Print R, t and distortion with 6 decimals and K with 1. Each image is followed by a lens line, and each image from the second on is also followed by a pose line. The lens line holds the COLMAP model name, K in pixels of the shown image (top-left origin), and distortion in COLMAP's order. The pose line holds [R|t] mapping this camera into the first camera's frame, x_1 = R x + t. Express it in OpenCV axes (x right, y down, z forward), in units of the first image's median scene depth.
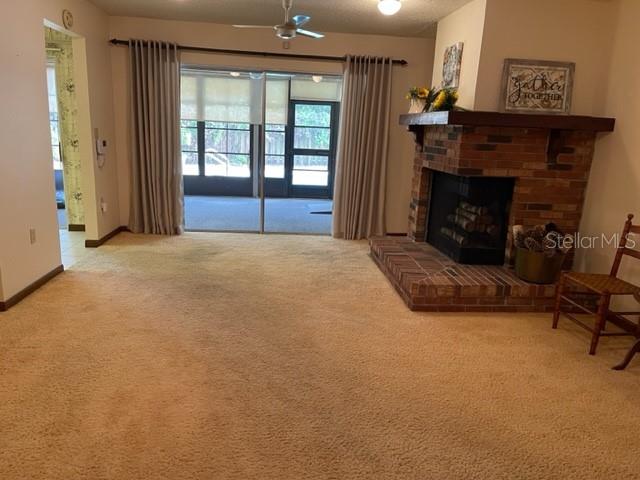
lens RADIAL K [[484.4, 0, 322.8], [0, 484.4, 245.3], [0, 0, 1]] dist [0.085370, -0.115831]
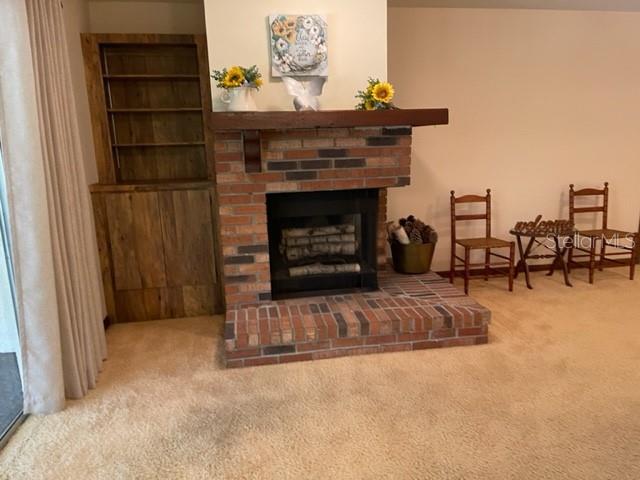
lens RADIAL K [[484.4, 0, 322.8], [0, 484.4, 245.3], [0, 0, 1]] dist [0.085370, -0.115831]
pose [[-0.063872, -0.258582, 0.963875, -0.556368], [0.256942, 0.929025, 0.266259, -0.313277], [-0.964314, 0.264667, 0.007102, 1.176621]]
